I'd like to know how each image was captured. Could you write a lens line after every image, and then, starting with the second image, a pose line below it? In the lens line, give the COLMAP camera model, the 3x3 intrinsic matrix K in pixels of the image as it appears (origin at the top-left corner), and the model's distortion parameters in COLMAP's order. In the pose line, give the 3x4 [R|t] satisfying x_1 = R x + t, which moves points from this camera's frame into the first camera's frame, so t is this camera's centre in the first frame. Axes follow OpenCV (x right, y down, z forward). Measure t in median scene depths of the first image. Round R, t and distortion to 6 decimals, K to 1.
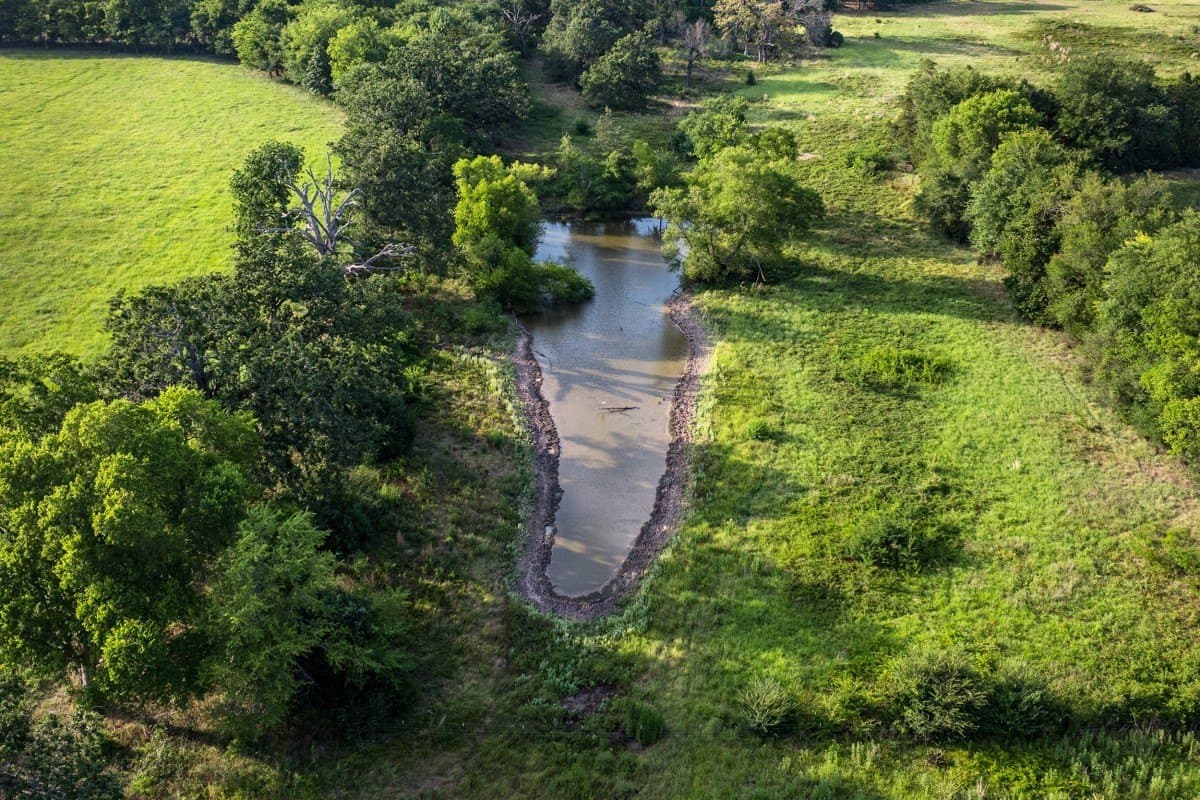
lens RADIAL K [[1140.5, 0, 598.4], [0, 1140.5, 323.0], [0, 0, 1]] dist [-0.014517, 0.001452]
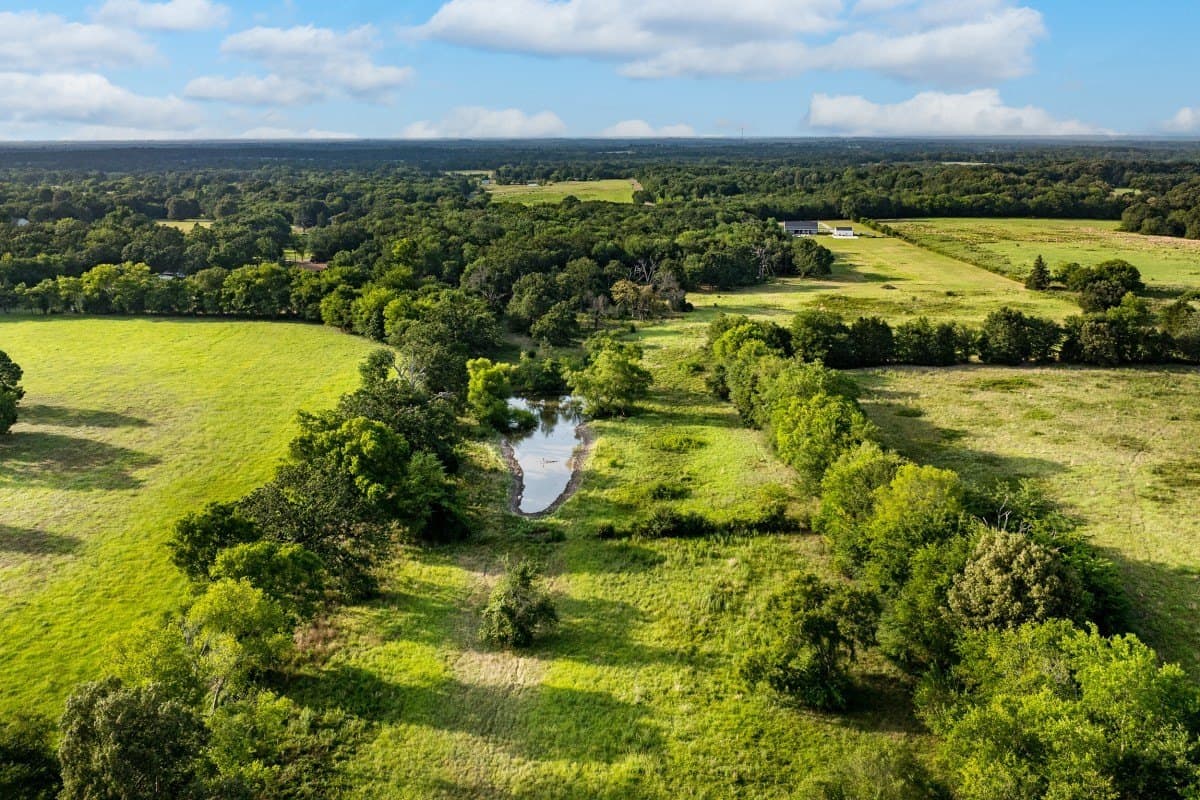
lens RADIAL K [[977.7, 0, 585.9], [0, 977.7, 396.9], [0, 0, 1]] dist [0.012444, 0.004286]
pose [[0.999077, -0.014448, 0.040444, 0.009267], [0.021082, 0.985432, -0.168759, 0.204022], [-0.037417, 0.169456, 0.984827, -0.644417]]
